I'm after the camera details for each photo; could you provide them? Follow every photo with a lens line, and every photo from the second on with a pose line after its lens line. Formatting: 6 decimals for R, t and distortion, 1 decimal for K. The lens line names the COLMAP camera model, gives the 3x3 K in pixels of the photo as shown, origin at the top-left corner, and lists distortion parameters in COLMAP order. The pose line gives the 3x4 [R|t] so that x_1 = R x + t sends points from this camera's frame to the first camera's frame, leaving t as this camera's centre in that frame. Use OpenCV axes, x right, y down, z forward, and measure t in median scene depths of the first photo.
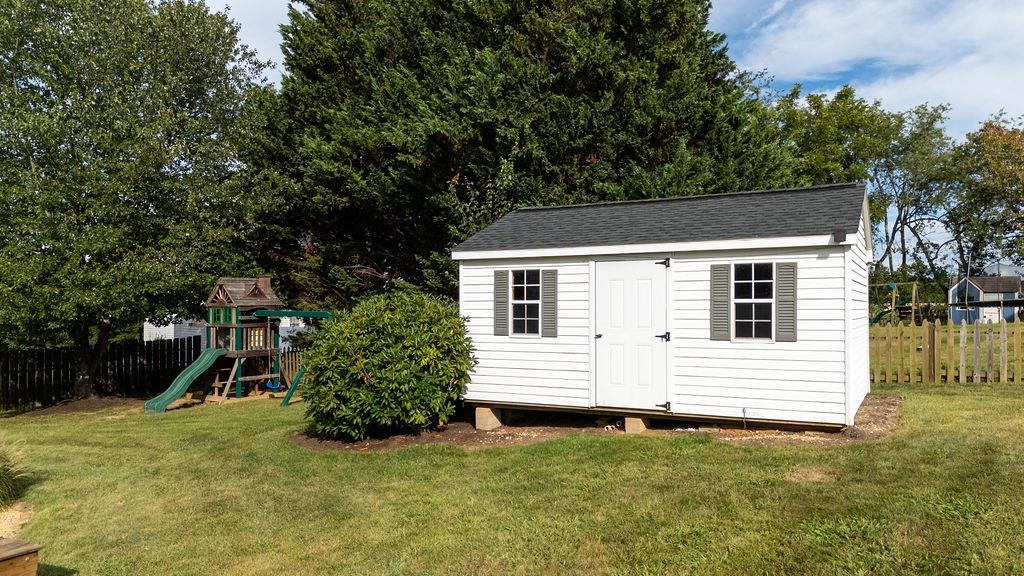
lens RADIAL K [[750.8, 0, 513.8], [0, 750.8, 305.5], [0, 0, 1]] dist [0.029993, -0.006330]
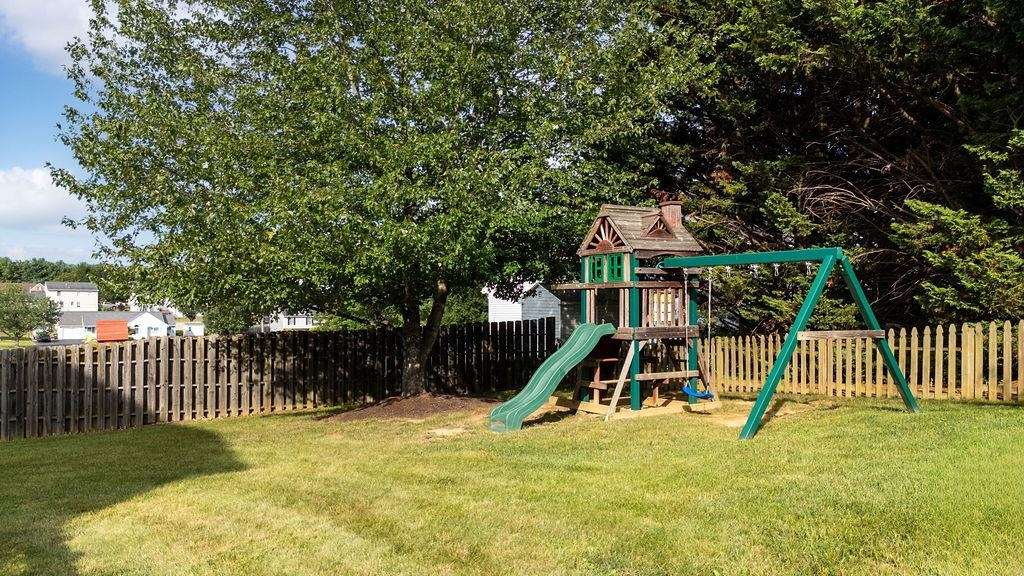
lens RADIAL K [[750.8, 0, 513.2], [0, 750.8, 293.4], [0, 0, 1]] dist [0.029993, -0.006330]
pose [[0.912481, -0.008882, -0.409024, -0.208777], [0.001402, 0.999826, -0.018583, 0.043150], [0.409118, 0.016383, 0.912334, 0.424619]]
